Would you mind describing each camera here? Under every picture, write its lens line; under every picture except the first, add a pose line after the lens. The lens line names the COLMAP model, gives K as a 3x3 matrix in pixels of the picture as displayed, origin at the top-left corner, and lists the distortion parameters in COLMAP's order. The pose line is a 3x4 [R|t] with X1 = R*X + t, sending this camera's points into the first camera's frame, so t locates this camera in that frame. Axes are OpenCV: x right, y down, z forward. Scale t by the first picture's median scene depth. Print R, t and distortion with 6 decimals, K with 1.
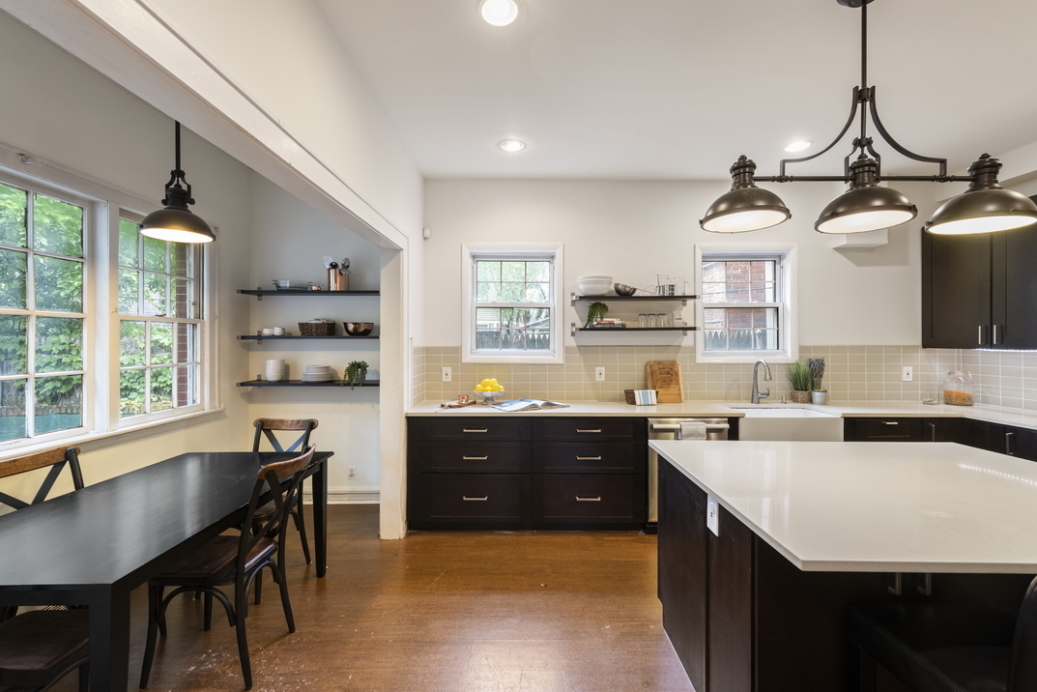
lens RADIAL K [[431.8, 0, 518.8], [0, 431.8, 343.7], [0, 0, 1]] dist [0.001895, 0.000101]
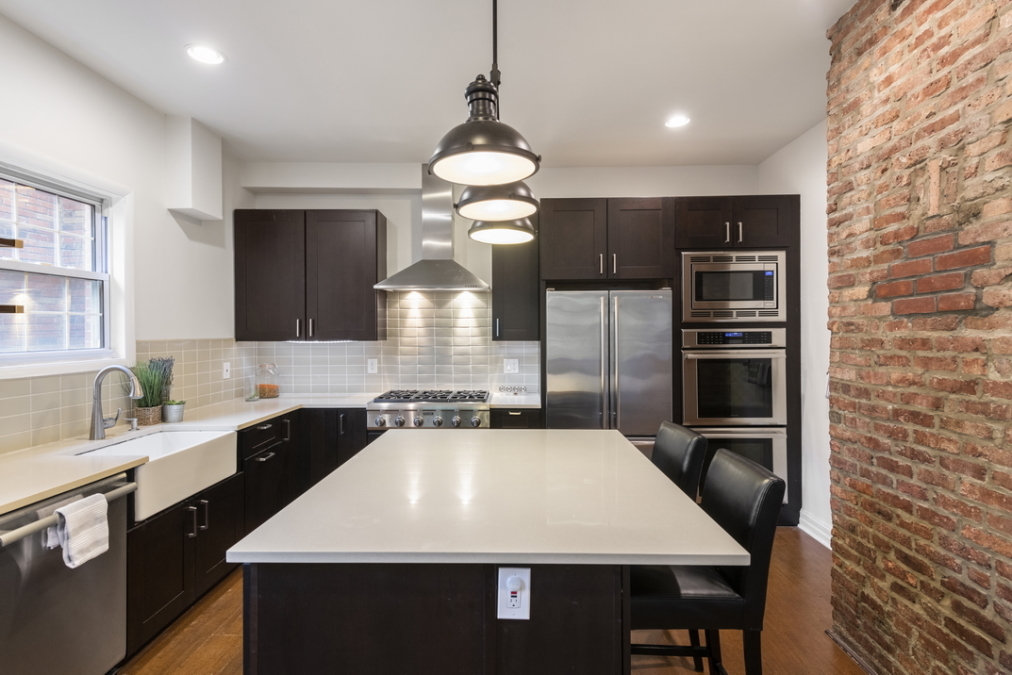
lens RADIAL K [[518.3, 0, 505.7], [0, 518.3, 331.4], [0, 0, 1]] dist [0.001379, 0.000266]
pose [[0.011611, 0.000084, 0.999933, -0.155934], [0.005445, 0.999985, -0.000147, -0.007213], [-0.999918, 0.005446, 0.011611, 0.412371]]
